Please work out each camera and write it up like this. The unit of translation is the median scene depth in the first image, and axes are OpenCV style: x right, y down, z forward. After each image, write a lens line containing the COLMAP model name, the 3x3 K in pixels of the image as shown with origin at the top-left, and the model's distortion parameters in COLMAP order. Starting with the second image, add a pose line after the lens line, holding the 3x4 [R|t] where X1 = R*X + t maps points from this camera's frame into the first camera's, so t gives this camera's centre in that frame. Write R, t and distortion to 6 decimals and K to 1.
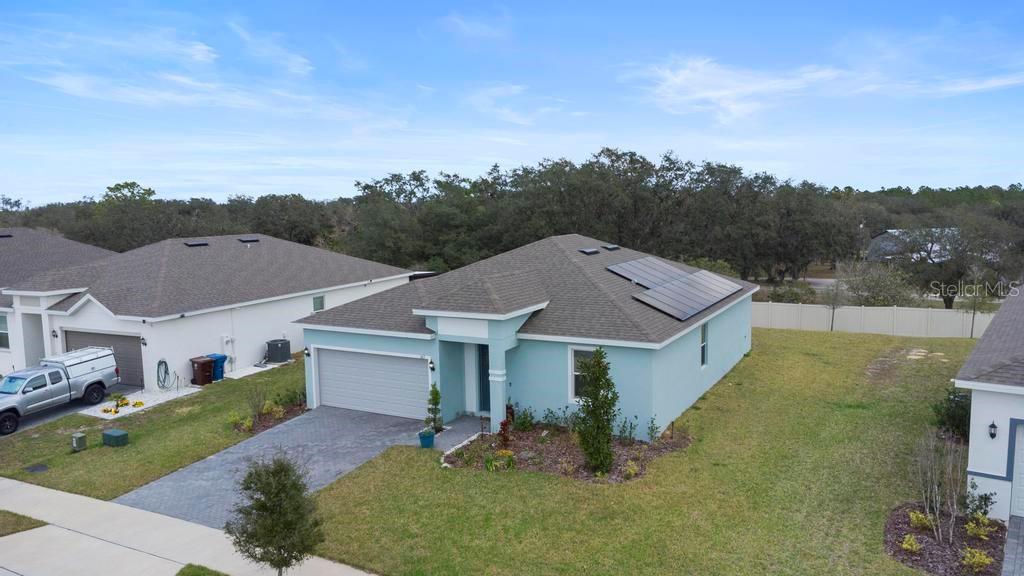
lens RADIAL K [[733.3, 0, 511.2], [0, 733.3, 293.6], [0, 0, 1]] dist [0.044658, -0.069790]
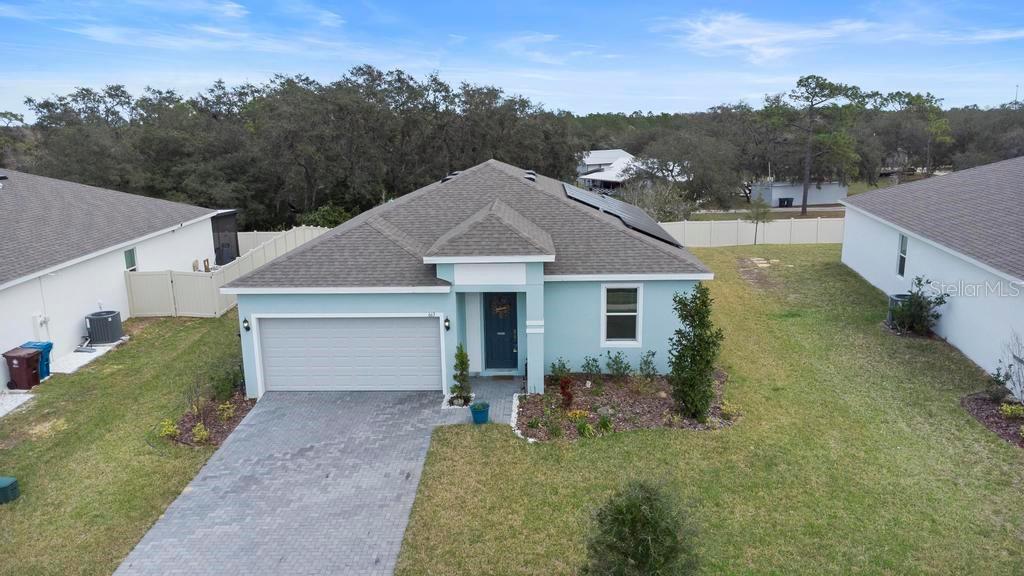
lens RADIAL K [[733.3, 0, 511.2], [0, 733.3, 293.6], [0, 0, 1]] dist [0.044658, -0.069790]
pose [[0.896808, -0.097947, 0.431442, -0.355247], [0.054975, 0.992299, 0.111002, -0.020197], [-0.438991, -0.075829, 0.895286, 0.215653]]
